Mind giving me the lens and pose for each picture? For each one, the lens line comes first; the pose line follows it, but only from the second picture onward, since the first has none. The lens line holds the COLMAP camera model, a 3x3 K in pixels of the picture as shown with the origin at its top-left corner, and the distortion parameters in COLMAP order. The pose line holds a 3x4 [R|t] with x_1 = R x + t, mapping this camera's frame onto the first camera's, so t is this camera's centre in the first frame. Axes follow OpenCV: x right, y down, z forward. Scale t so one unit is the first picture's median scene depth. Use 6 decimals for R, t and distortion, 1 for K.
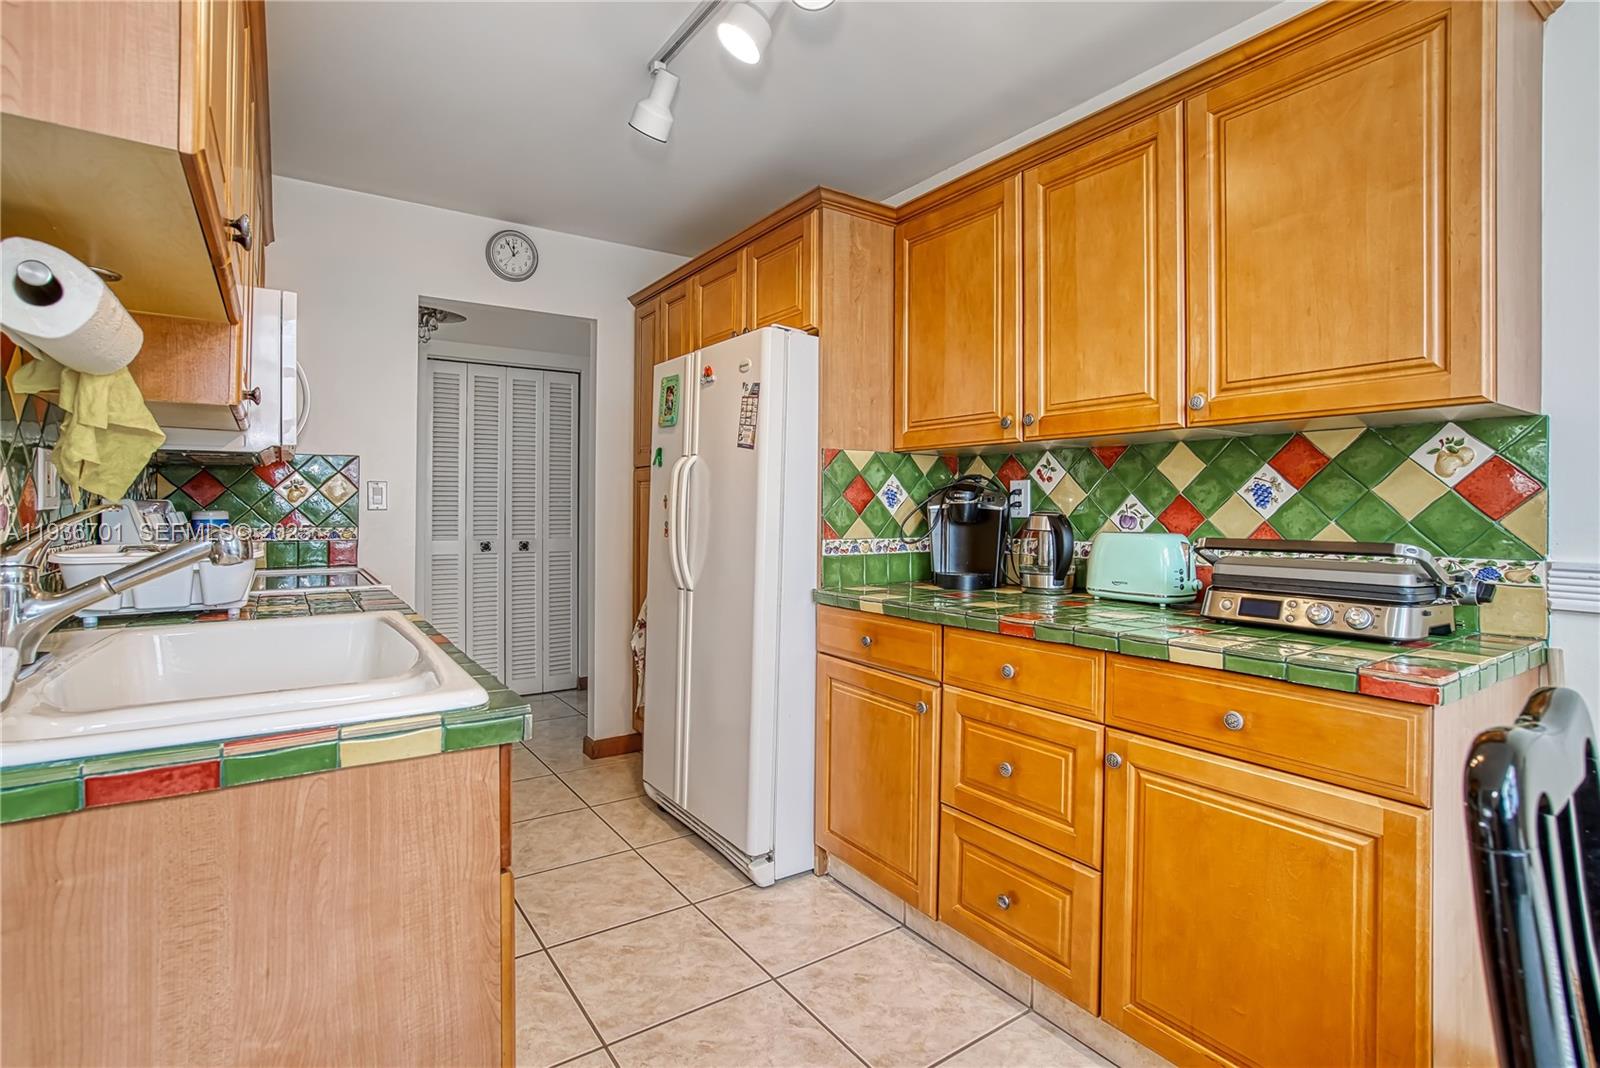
lens RADIAL K [[750.1, 0, 775.7], [0, 750.1, 506.3], [0, 0, 1]] dist [-0.003493, 0.000201]
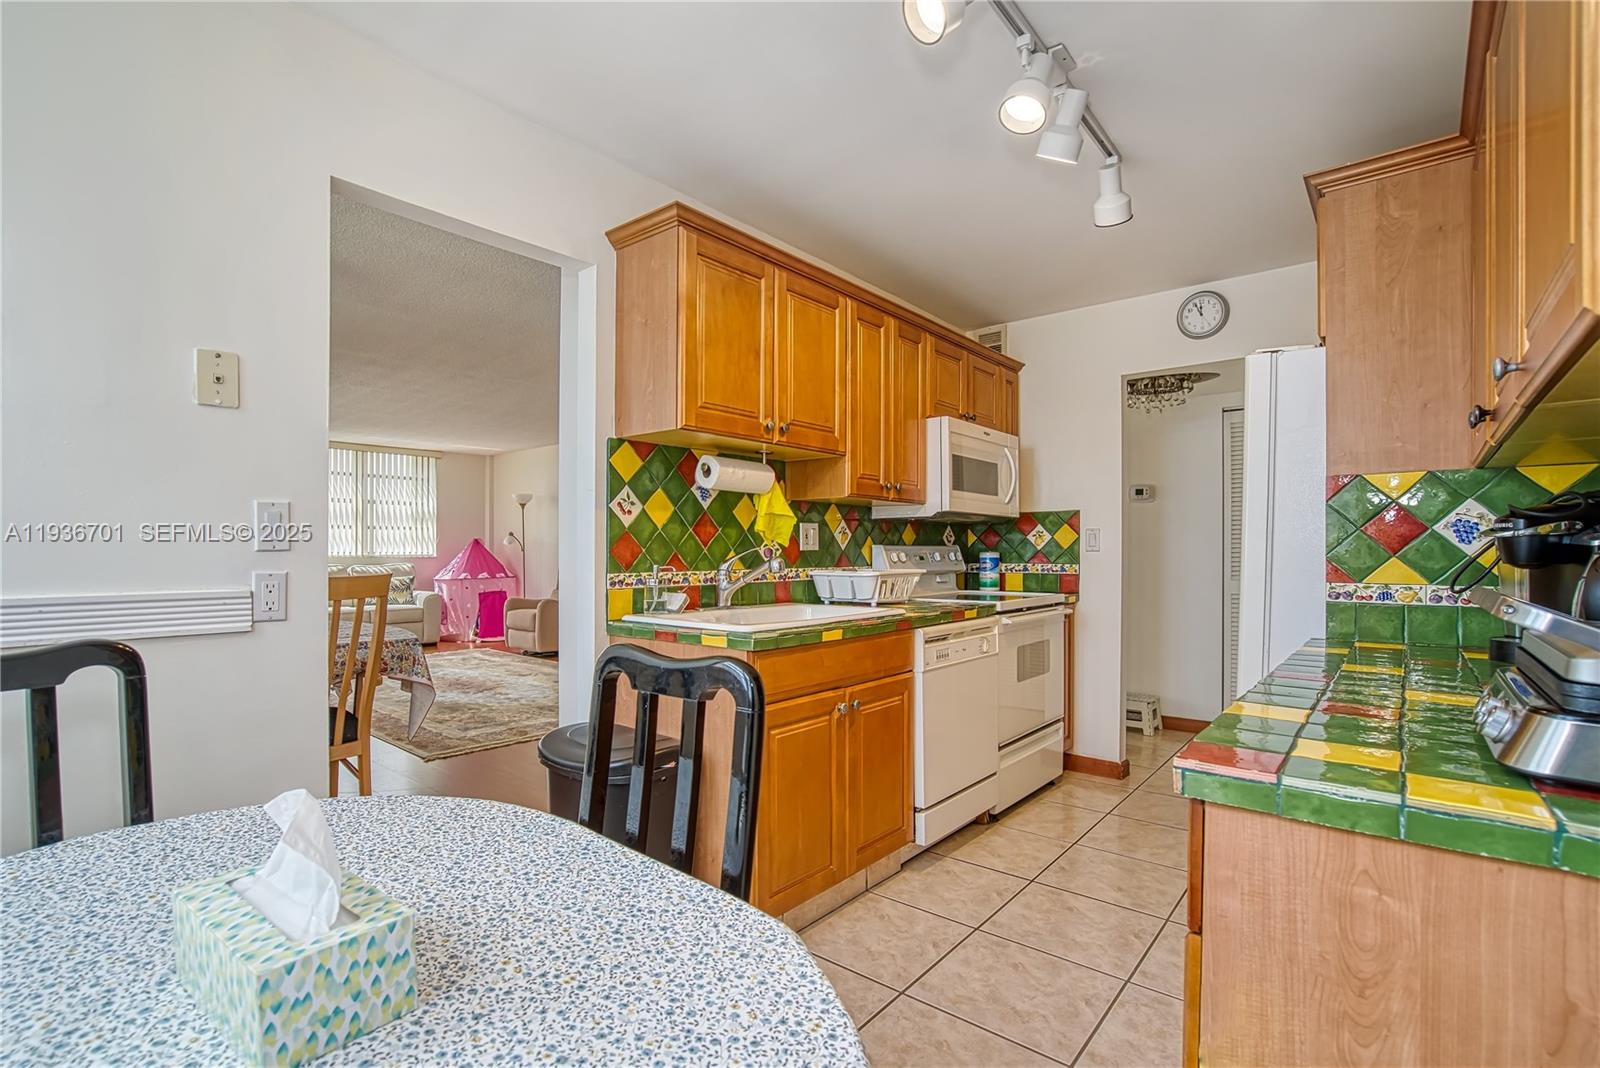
lens RADIAL K [[750.1, 0, 800.5], [0, 750.1, 547.2], [0, 0, 1]] dist [-0.003493, 0.000201]
pose [[0.305871, -0.009325, -0.952027, 0.668797], [0.005636, 0.999952, -0.007984, 0.007225], [0.952056, -0.002924, 0.305909, 0.164051]]
